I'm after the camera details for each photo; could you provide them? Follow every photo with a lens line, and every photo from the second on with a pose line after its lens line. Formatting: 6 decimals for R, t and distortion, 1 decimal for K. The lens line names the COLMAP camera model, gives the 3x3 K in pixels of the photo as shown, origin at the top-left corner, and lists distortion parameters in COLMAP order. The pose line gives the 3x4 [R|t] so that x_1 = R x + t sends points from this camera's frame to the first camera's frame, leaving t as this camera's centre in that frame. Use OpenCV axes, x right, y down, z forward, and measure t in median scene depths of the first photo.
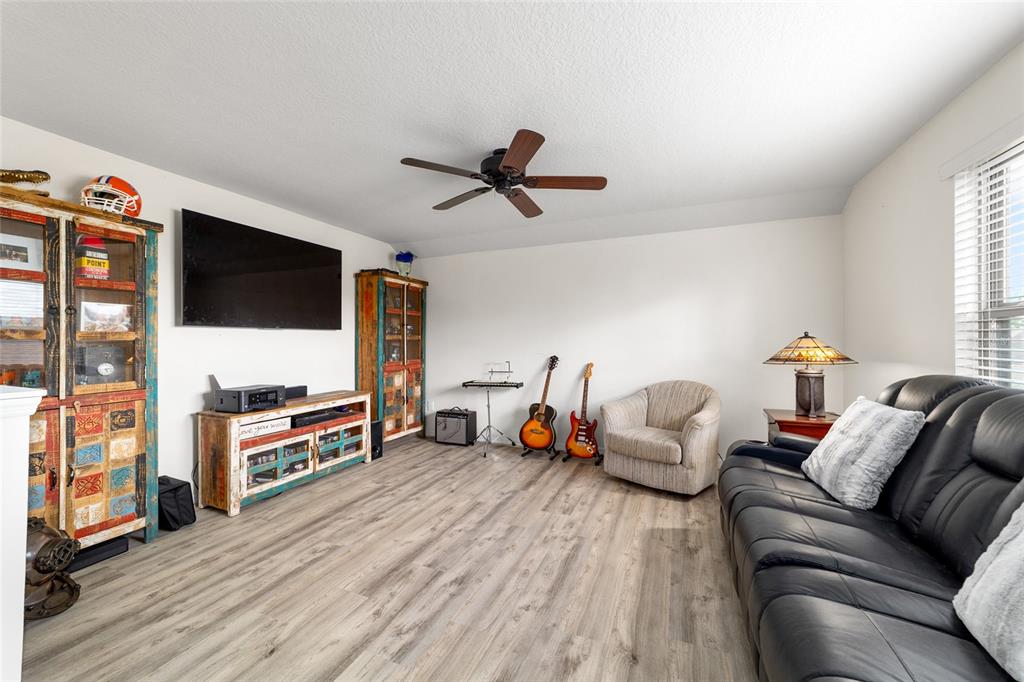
lens RADIAL K [[394.6, 0, 509.6], [0, 394.6, 339.6], [0, 0, 1]] dist [-0.017709, 0.008053]
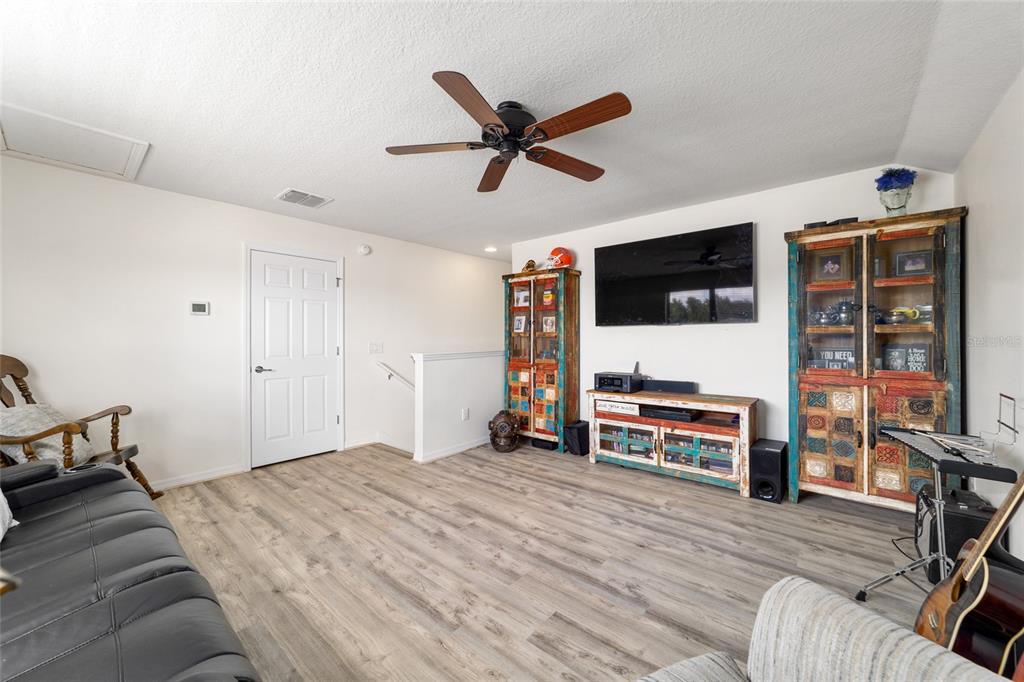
lens RADIAL K [[394.6, 0, 513.3], [0, 394.6, 338.2], [0, 0, 1]] dist [-0.017709, 0.008053]
pose [[-0.298371, 0.007580, -0.954420, 0.685721], [0.010707, 0.999932, 0.004595, -0.000788], [0.954390, -0.008848, -0.298432, 1.121994]]
